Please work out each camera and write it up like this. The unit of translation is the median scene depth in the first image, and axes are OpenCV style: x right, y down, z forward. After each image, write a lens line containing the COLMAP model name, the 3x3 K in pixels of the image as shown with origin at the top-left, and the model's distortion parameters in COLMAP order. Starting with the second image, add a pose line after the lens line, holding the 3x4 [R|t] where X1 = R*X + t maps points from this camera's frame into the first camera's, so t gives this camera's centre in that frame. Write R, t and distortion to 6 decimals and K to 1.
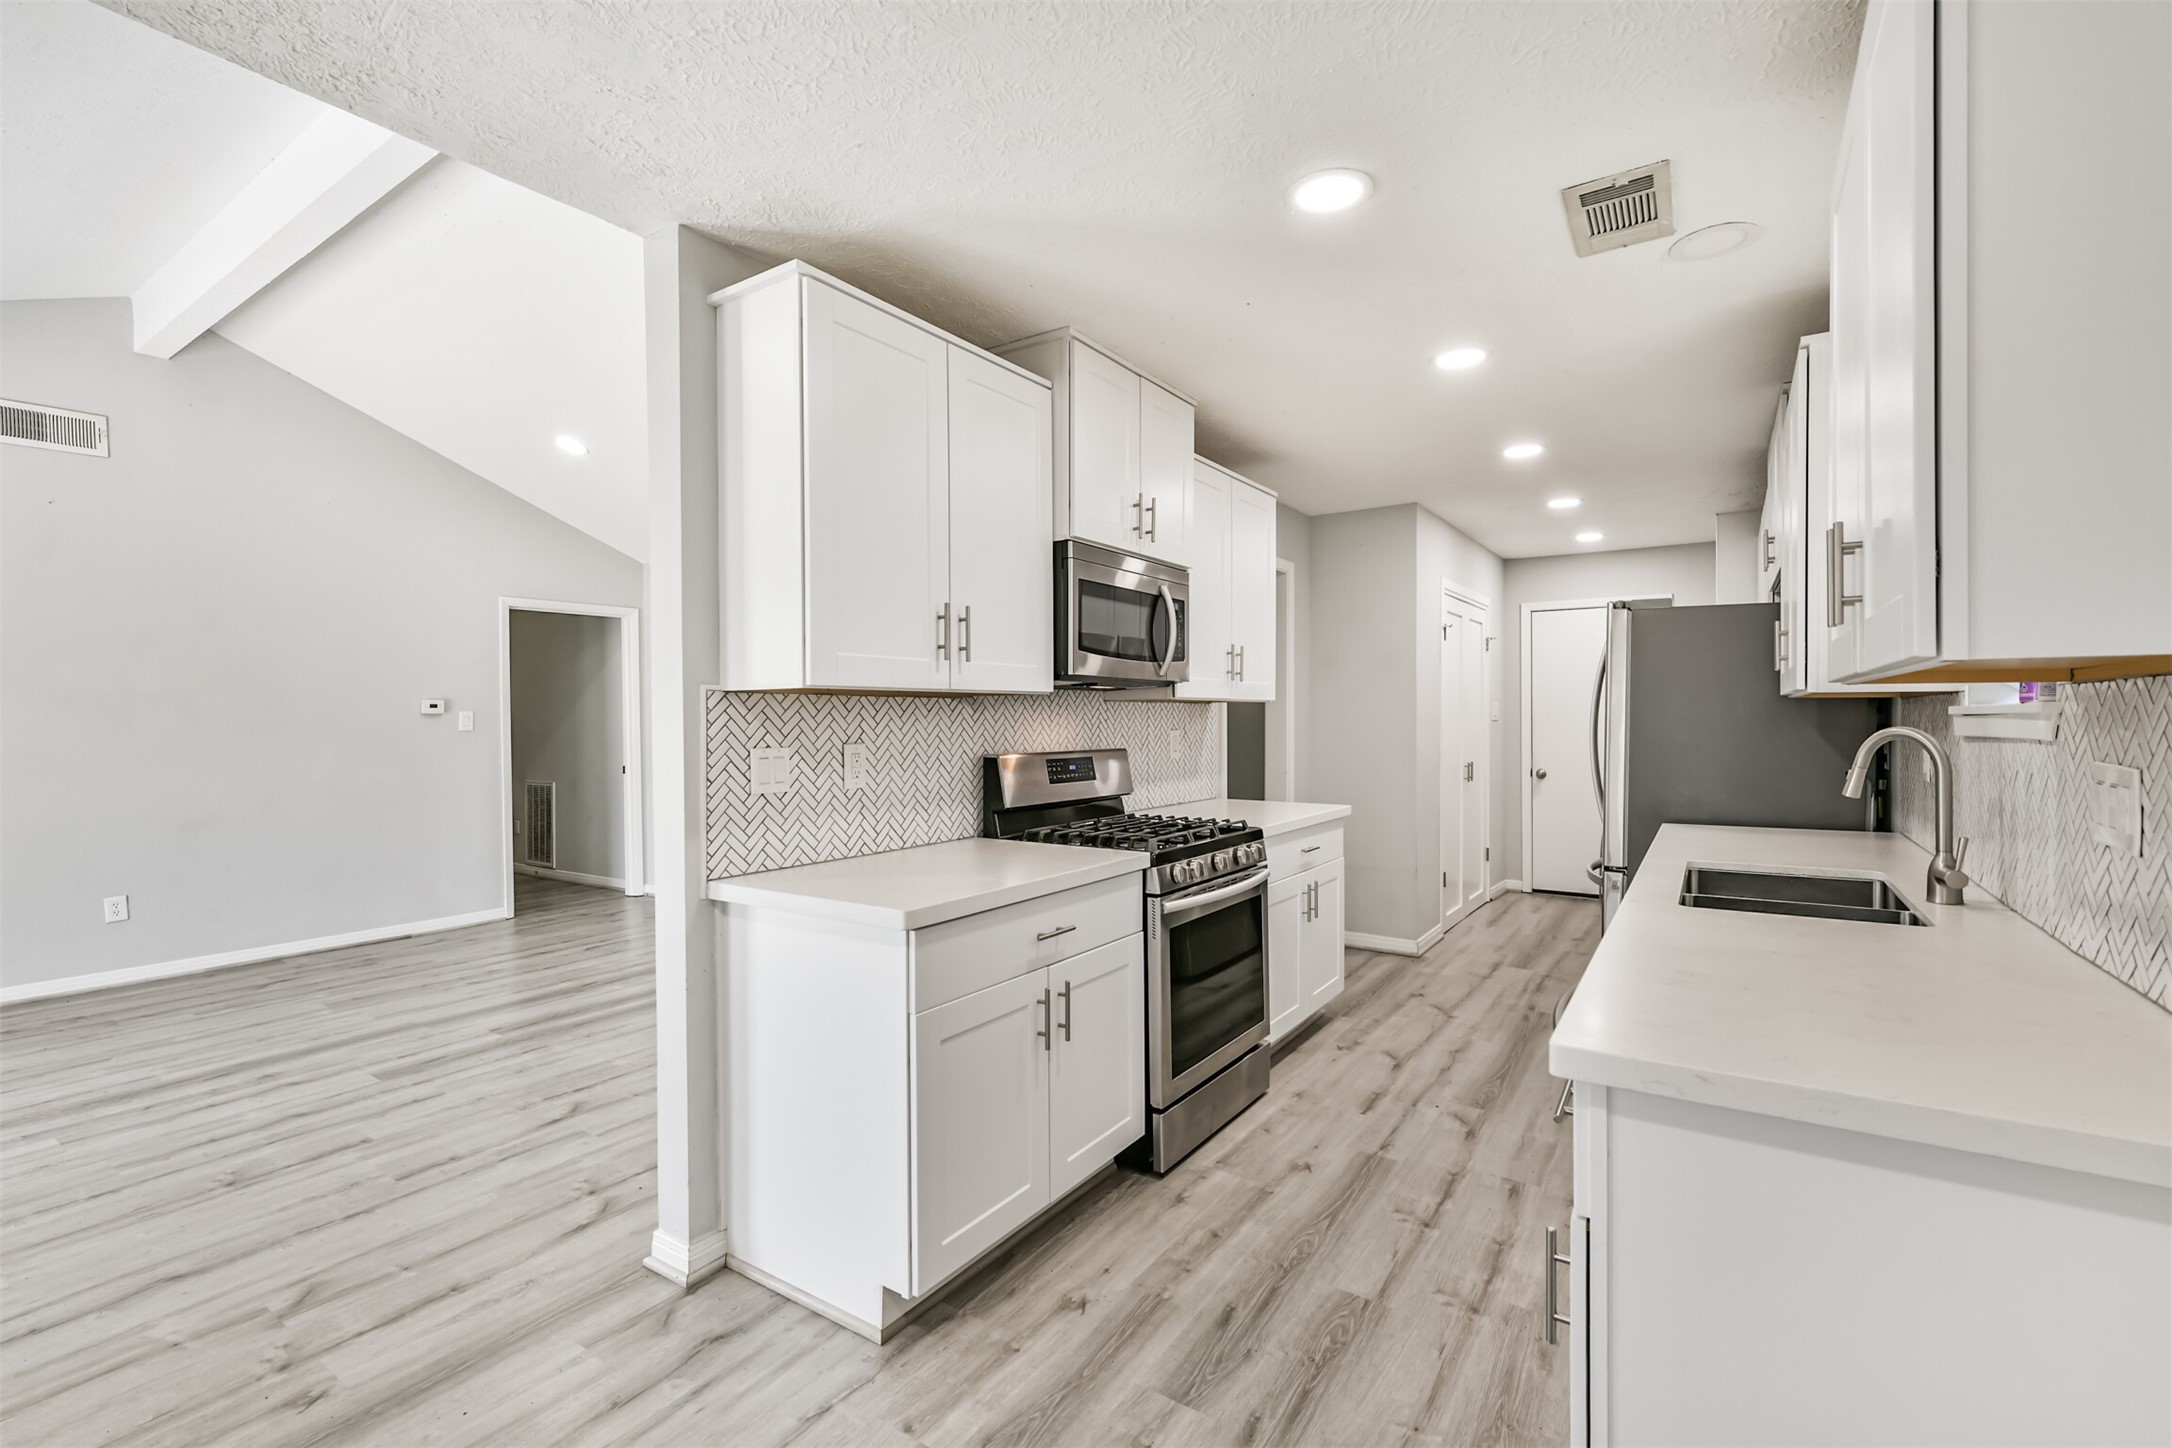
lens RADIAL K [[947.9, 0, 1078.7], [0, 947.9, 719.3], [0, 0, 1]] dist [-0.000129, -0.000036]
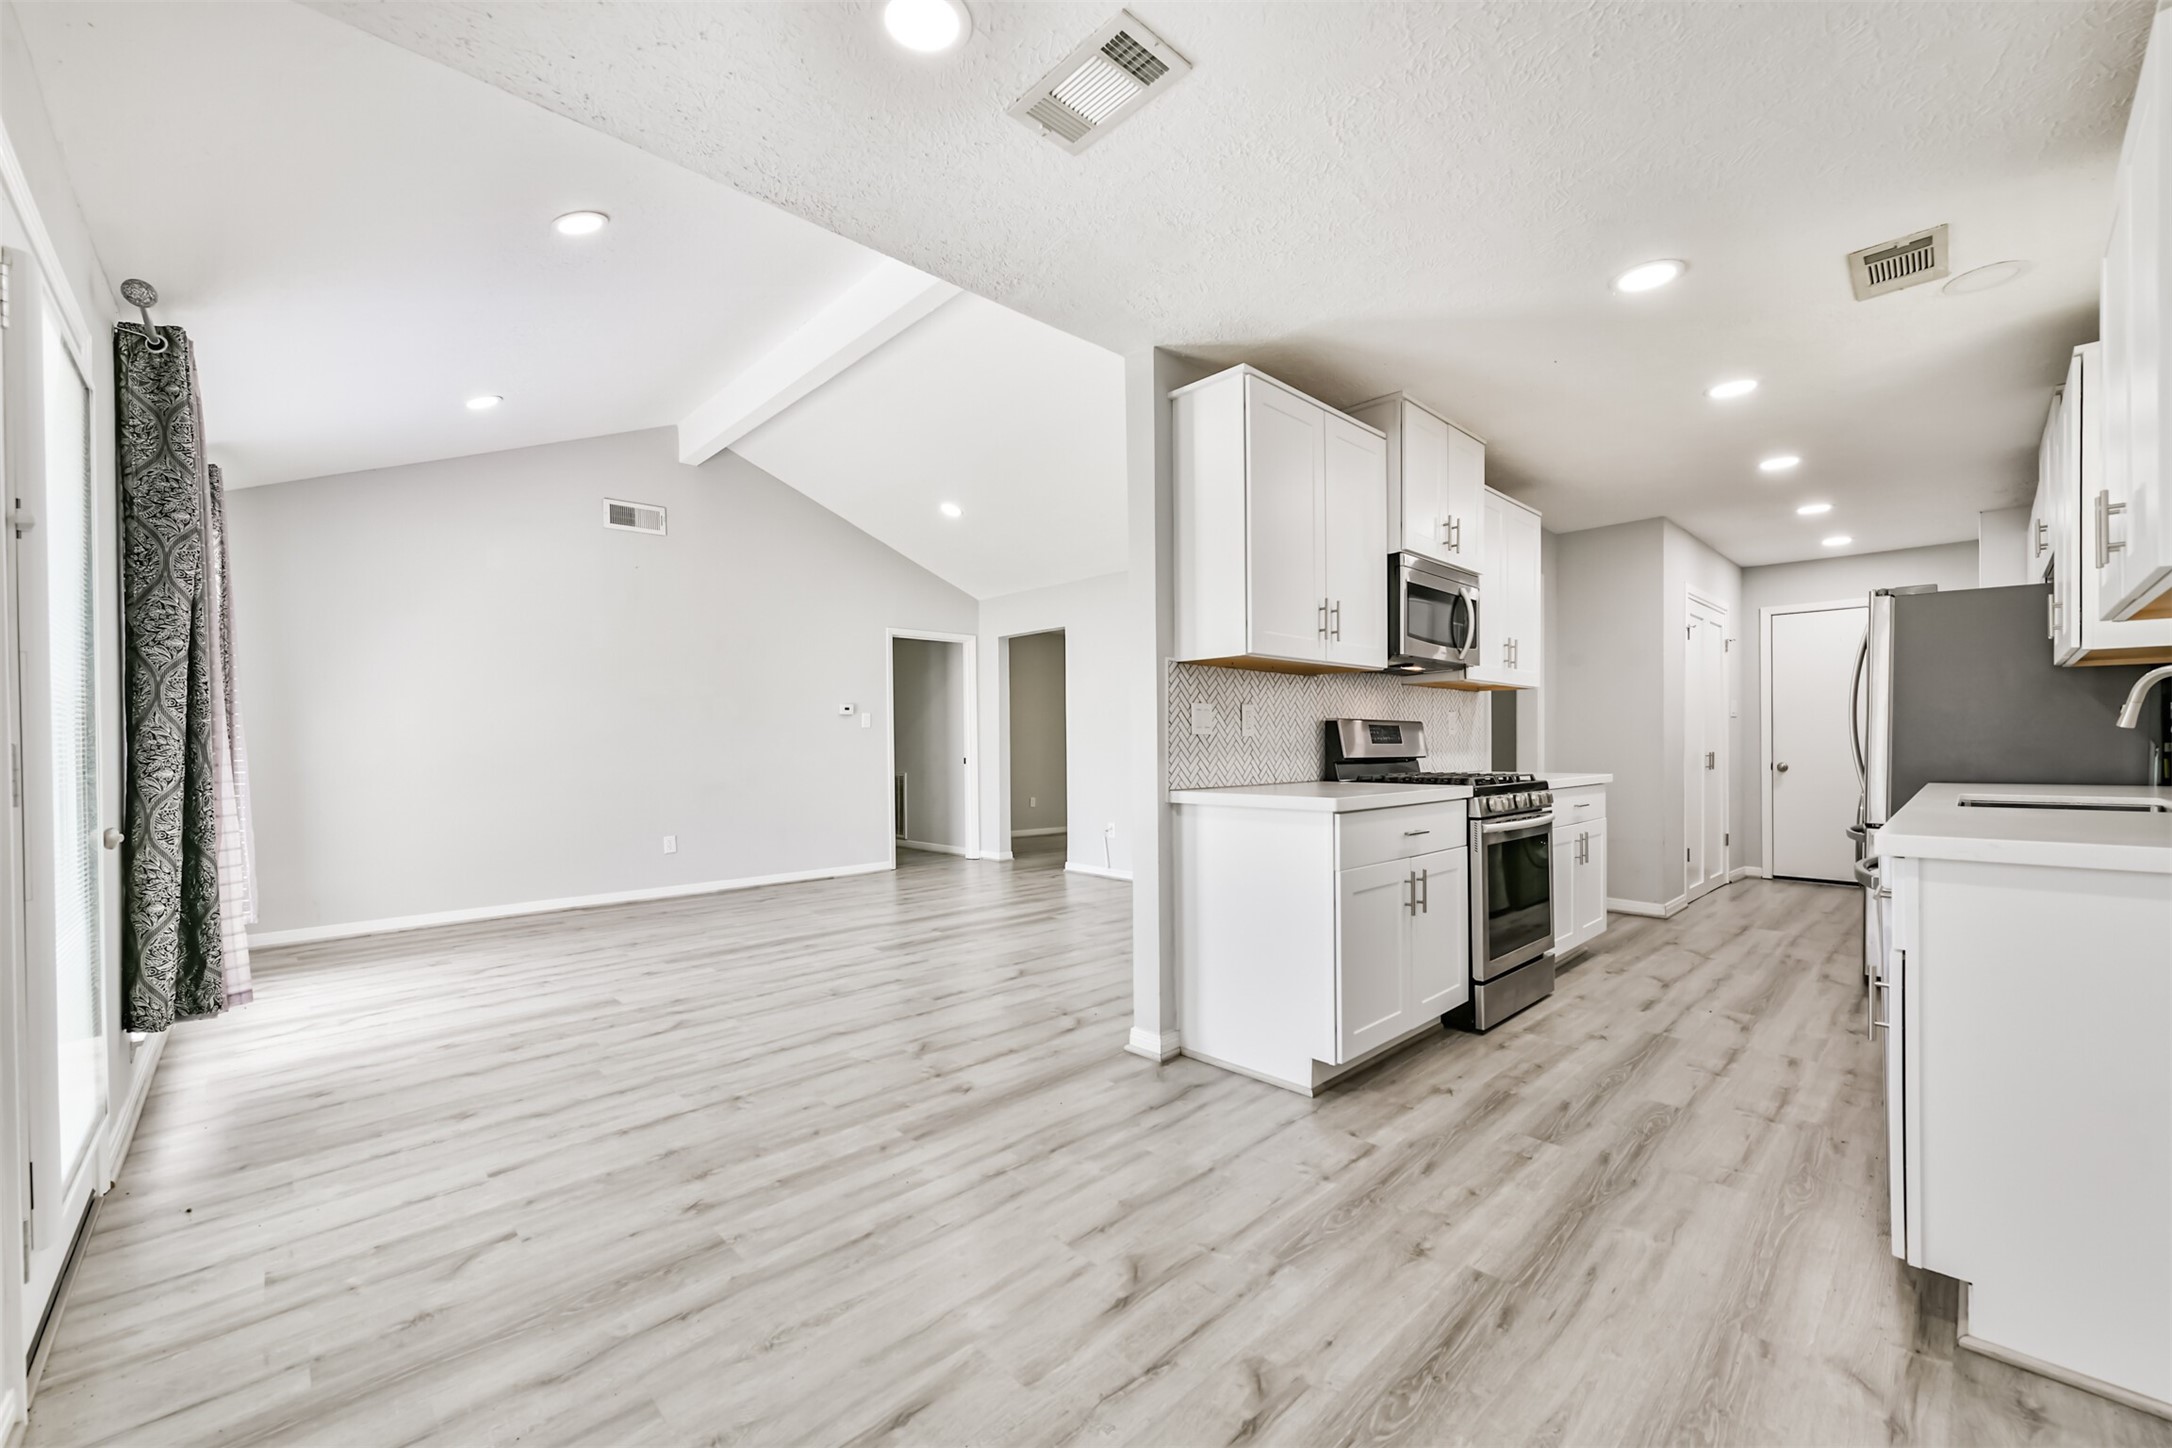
lens RADIAL K [[856.0, 0, 1083.0], [0, 856.0, 744.1], [0, 0, 1]] dist [-0.001747, -0.000293]
pose [[0.977538, -0.001165, -0.210757, -0.195632], [0.000924, 0.999999, -0.001246, 0.080536], [0.210758, 0.001023, 0.977538, -0.263655]]
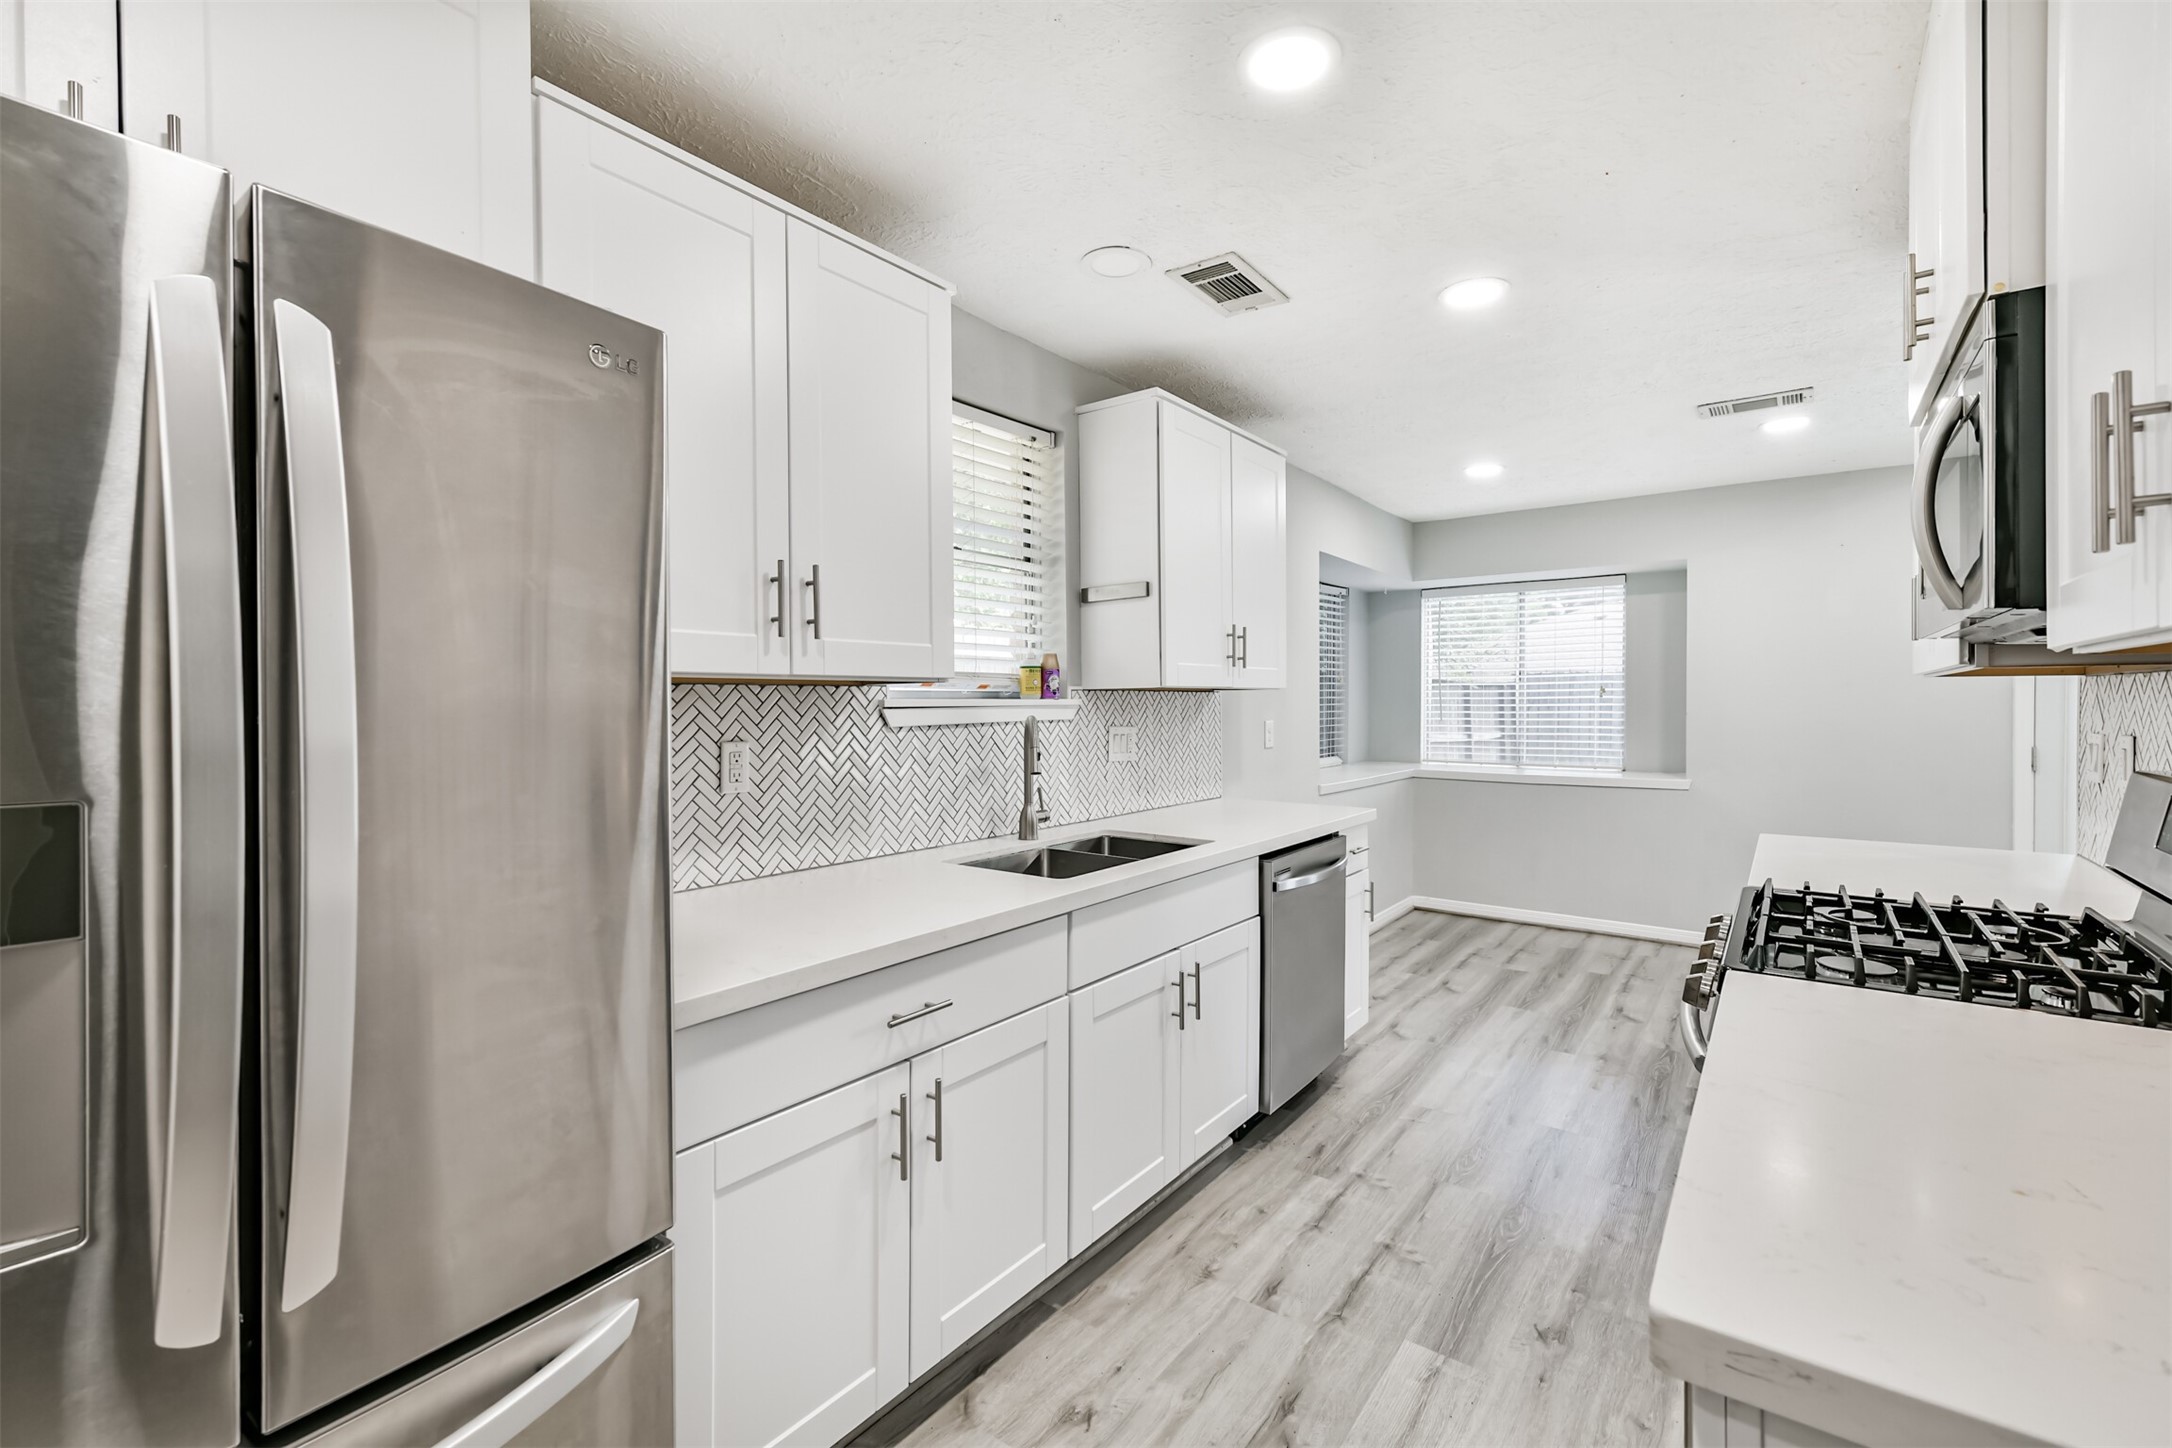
lens RADIAL K [[947.9, 0, 1078.7], [0, 947.9, 719.3], [0, 0, 1]] dist [-0.000129, -0.000036]
pose [[-0.998937, 0.007395, 0.045496, 0.551412], [0.008210, 0.999809, 0.017761, -0.006848], [-0.045356, 0.018115, -0.998807, 1.711253]]
